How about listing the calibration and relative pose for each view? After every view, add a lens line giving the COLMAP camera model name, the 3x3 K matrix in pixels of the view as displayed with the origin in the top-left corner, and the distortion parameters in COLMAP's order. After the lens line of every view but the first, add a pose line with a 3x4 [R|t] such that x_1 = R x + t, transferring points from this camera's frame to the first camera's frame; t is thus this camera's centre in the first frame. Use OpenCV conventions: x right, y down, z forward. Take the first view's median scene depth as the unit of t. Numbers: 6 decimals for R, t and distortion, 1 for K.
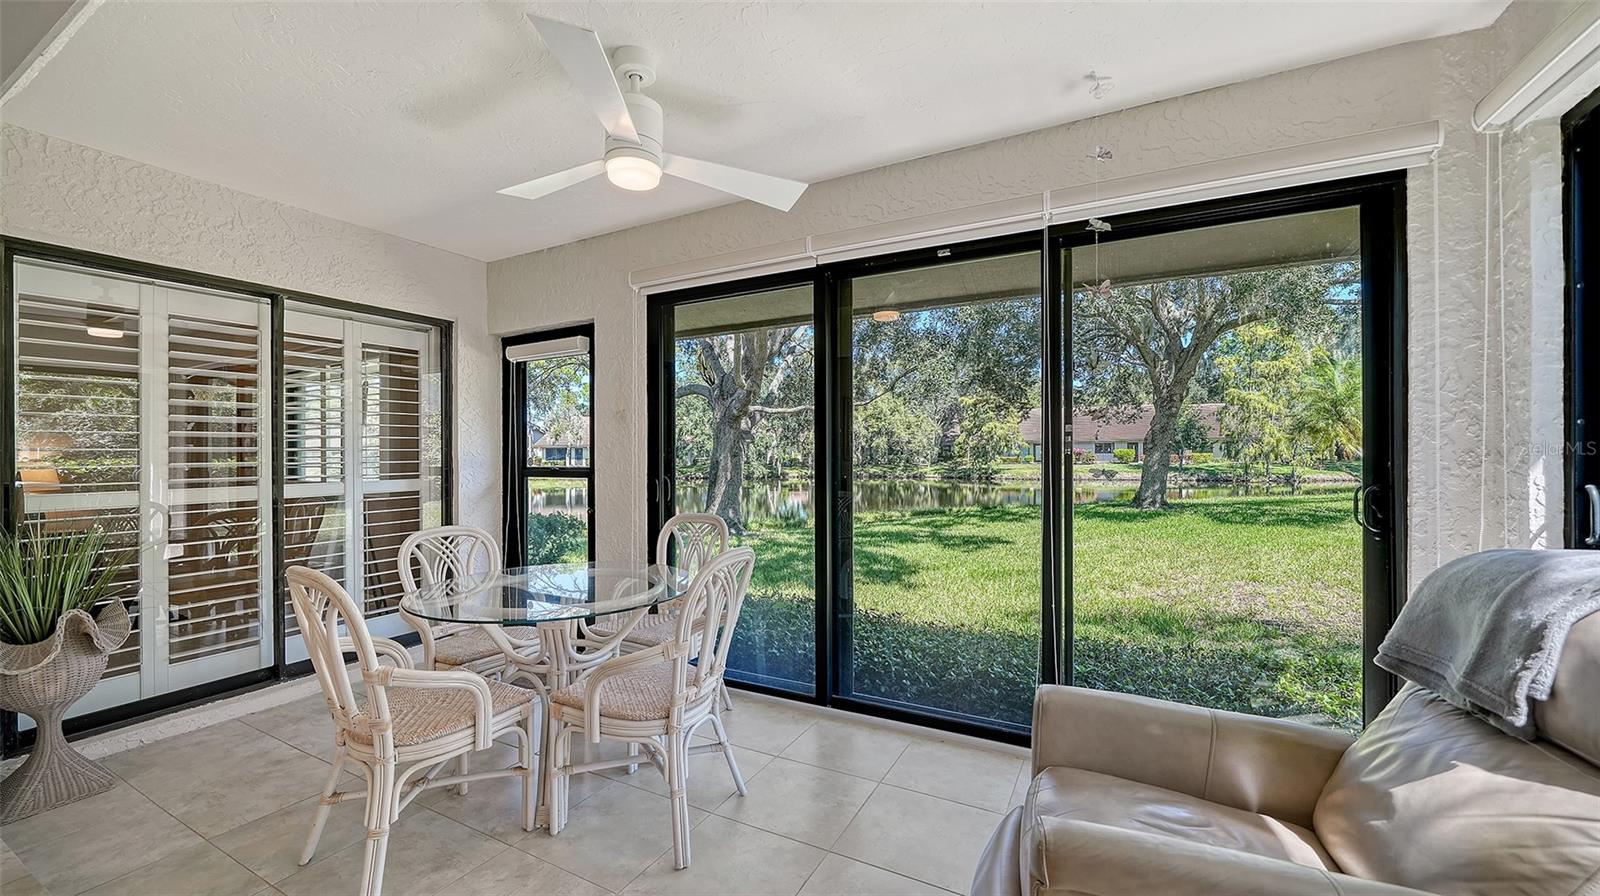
lens RADIAL K [[613.1, 0, 800.0], [0, 613.1, 448.0], [0, 0, 1]] dist [-0.004483, -0.000041]
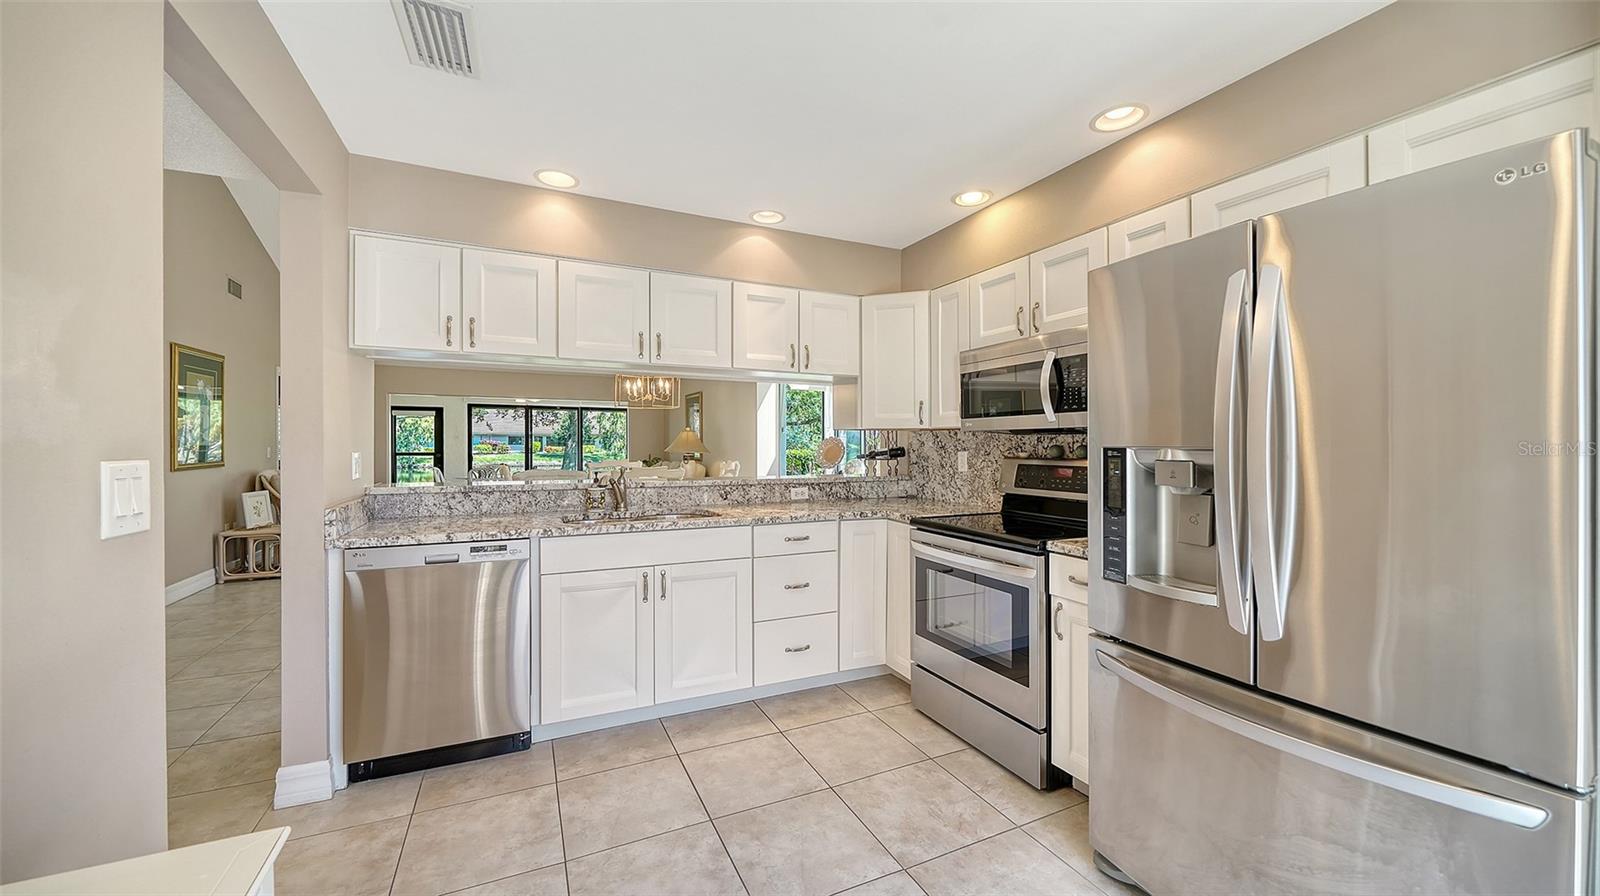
lens RADIAL K [[577.9, 0, 800.0], [0, 577.9, 448.0], [0, 0, 1]] dist [-0.000393, 0.000013]
pose [[0.590653, 0.003771, 0.806917, -1.655136], [-0.016486, 0.999837, 0.007395, -0.044914], [-0.806757, -0.017671, 0.590619, -2.276671]]
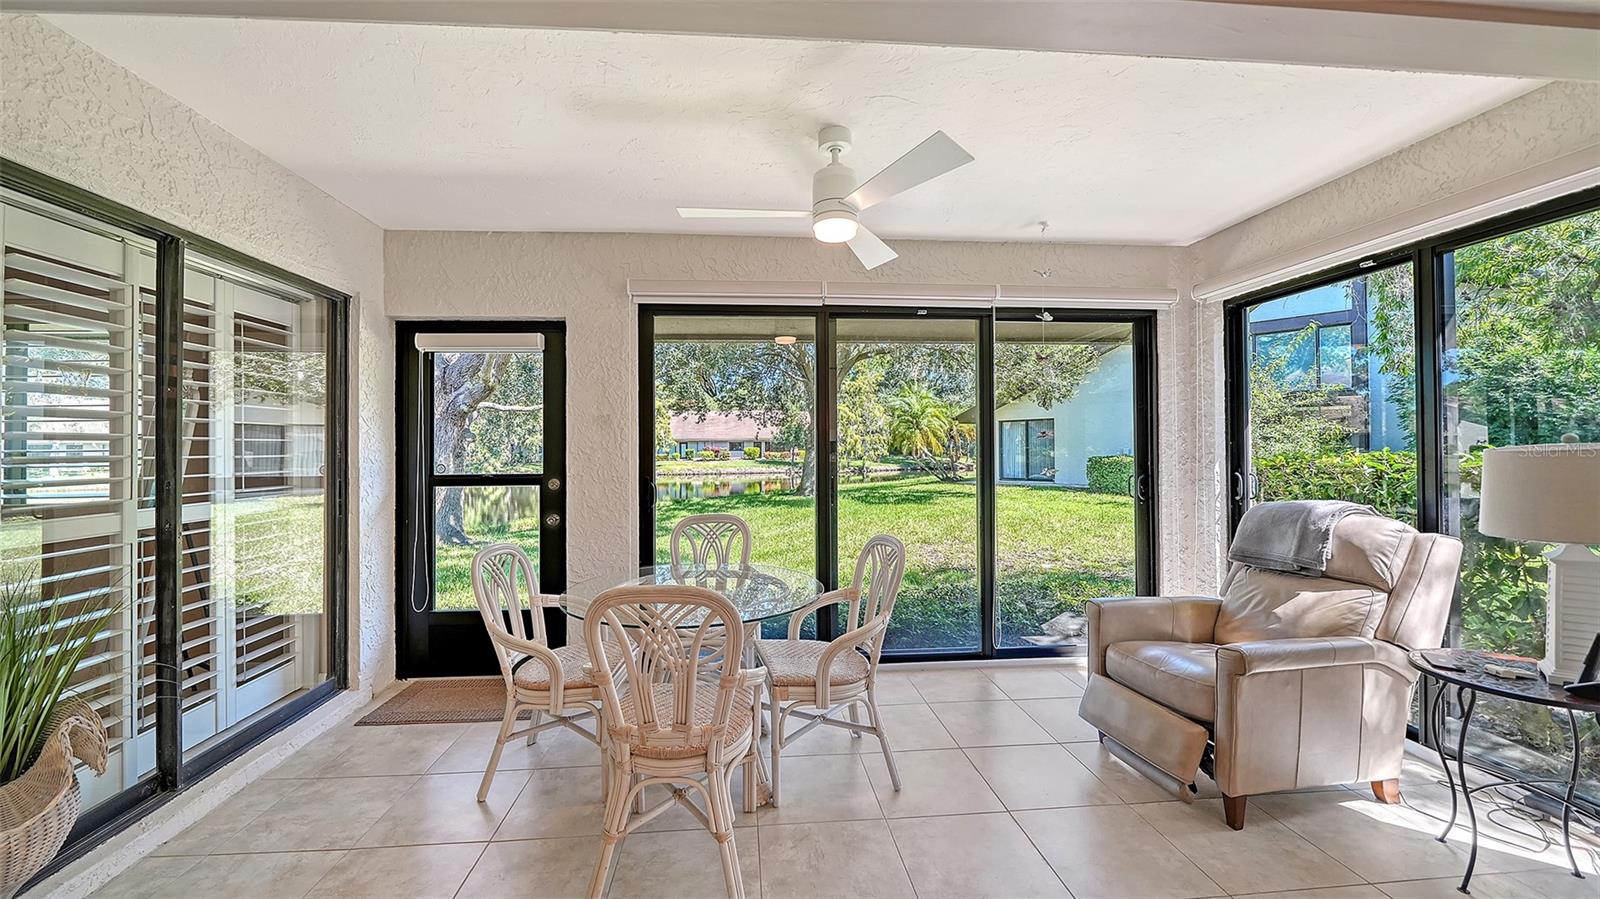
lens RADIAL K [[585.3, 0, 787.1], [0, 585.3, 436.9], [0, 0, 1]] dist [-0.000853, -0.000051]
pose [[0.840630, 0.011762, 0.541483, -0.537298], [-0.003719, 0.999866, -0.015945, -0.012126], [-0.541598, 0.011390, 0.840561, 0.048158]]
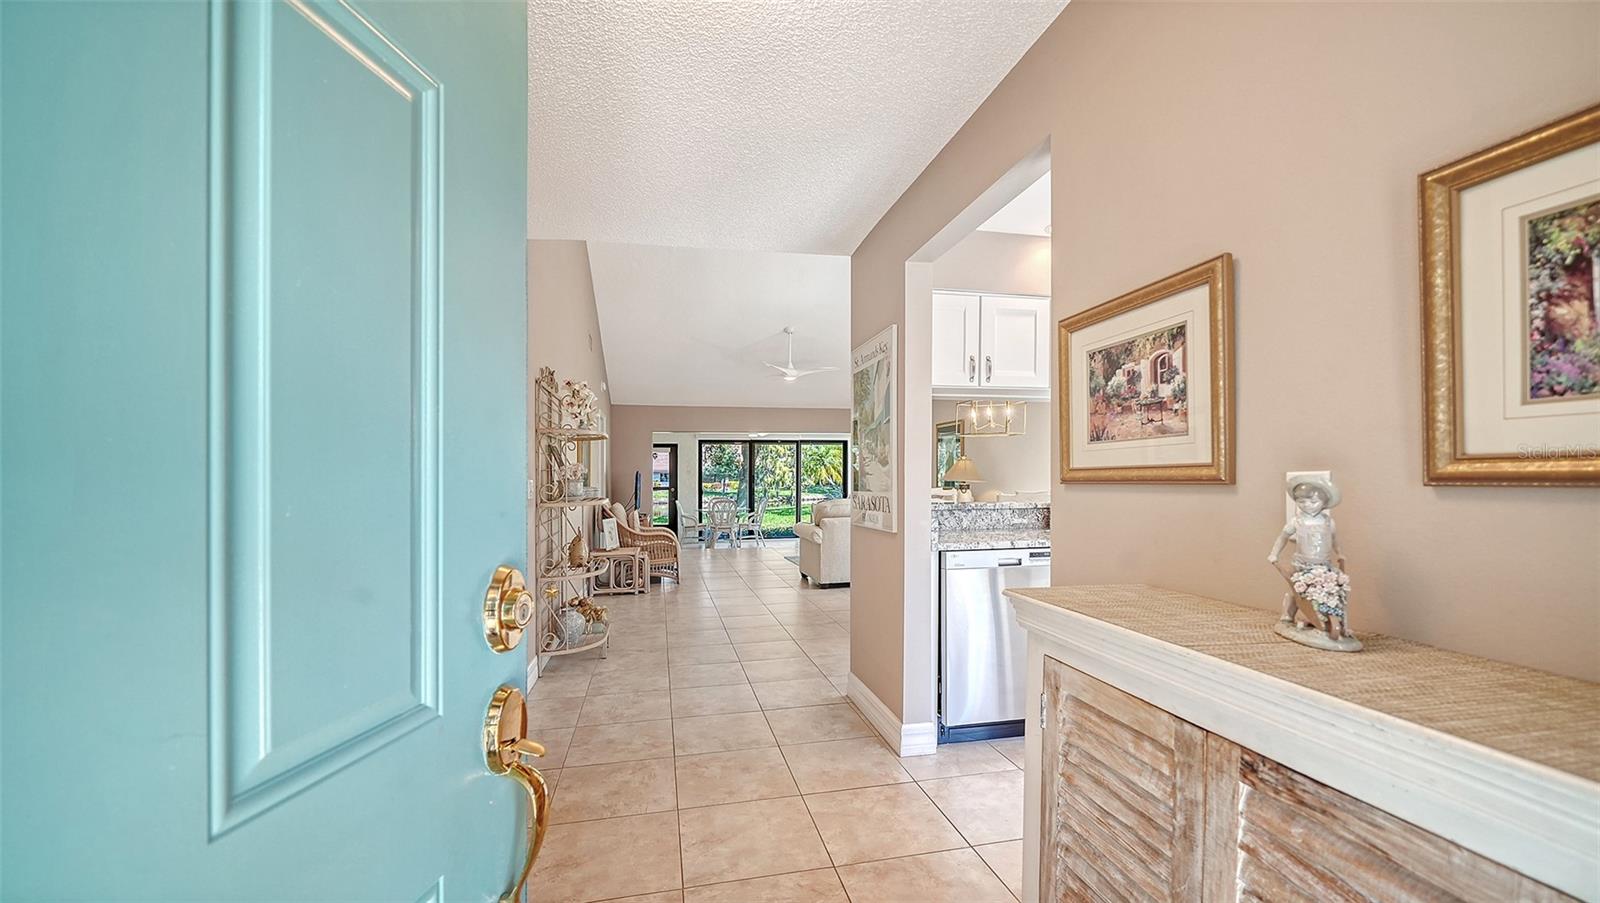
lens RADIAL K [[633.4, 0, 792.9], [0, 633.4, 478.7], [0, 0, 1]] dist [-0.000079, 0.000000]
pose [[0.768548, 0.001538, 0.639791, -2.052375], [-0.003933, 0.999990, 0.002321, -0.023786], [-0.639781, -0.004300, 0.768546, -2.070267]]
